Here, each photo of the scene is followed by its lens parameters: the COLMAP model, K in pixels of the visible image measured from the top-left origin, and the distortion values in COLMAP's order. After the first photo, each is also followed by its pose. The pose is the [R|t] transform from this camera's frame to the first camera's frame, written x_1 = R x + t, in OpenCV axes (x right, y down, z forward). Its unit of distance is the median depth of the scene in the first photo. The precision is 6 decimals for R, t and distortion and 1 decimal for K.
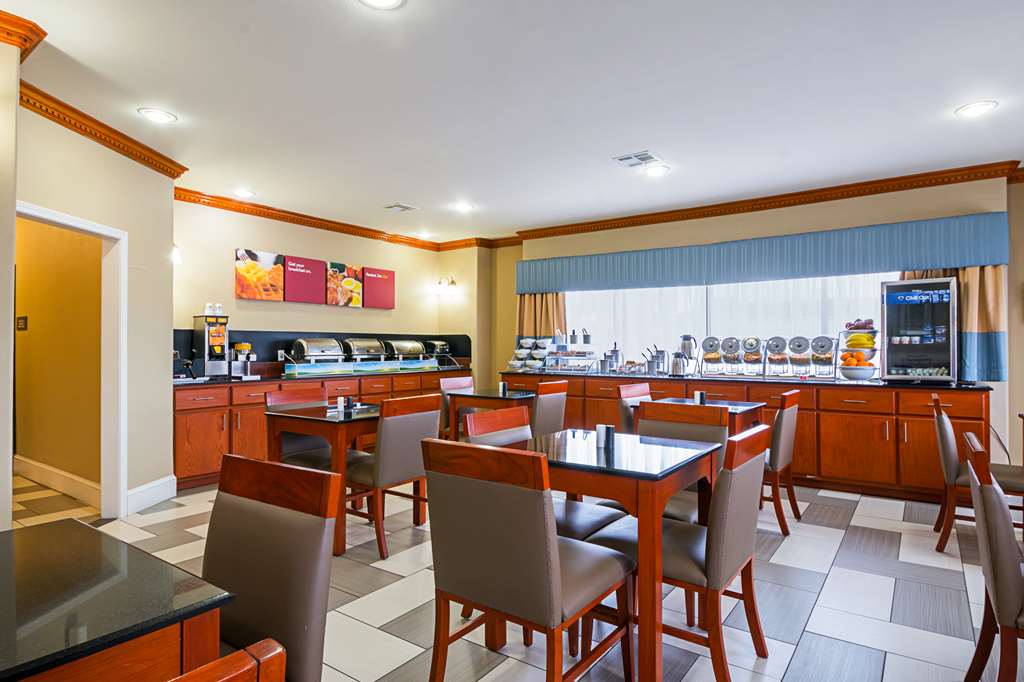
lens RADIAL K [[638.5, 0, 514.5], [0, 638.5, 352.5], [0, 0, 1]] dist [-0.000599, -0.000300]
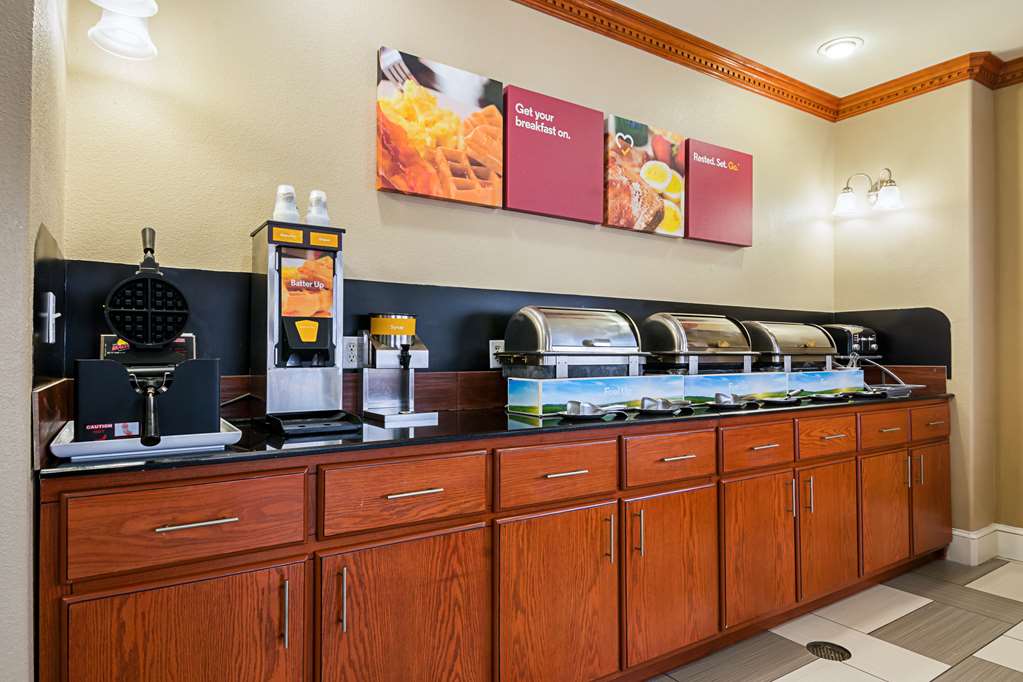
lens RADIAL K [[593.4, 0, 510.9], [0, 593.4, 366.8], [0, 0, 1]] dist [-0.000421, -0.000844]
pose [[0.951324, 0.008742, -0.308068, -0.262177], [-0.006053, 0.999935, 0.009684, 0.008927], [0.308133, -0.007347, 0.951315, 0.705260]]
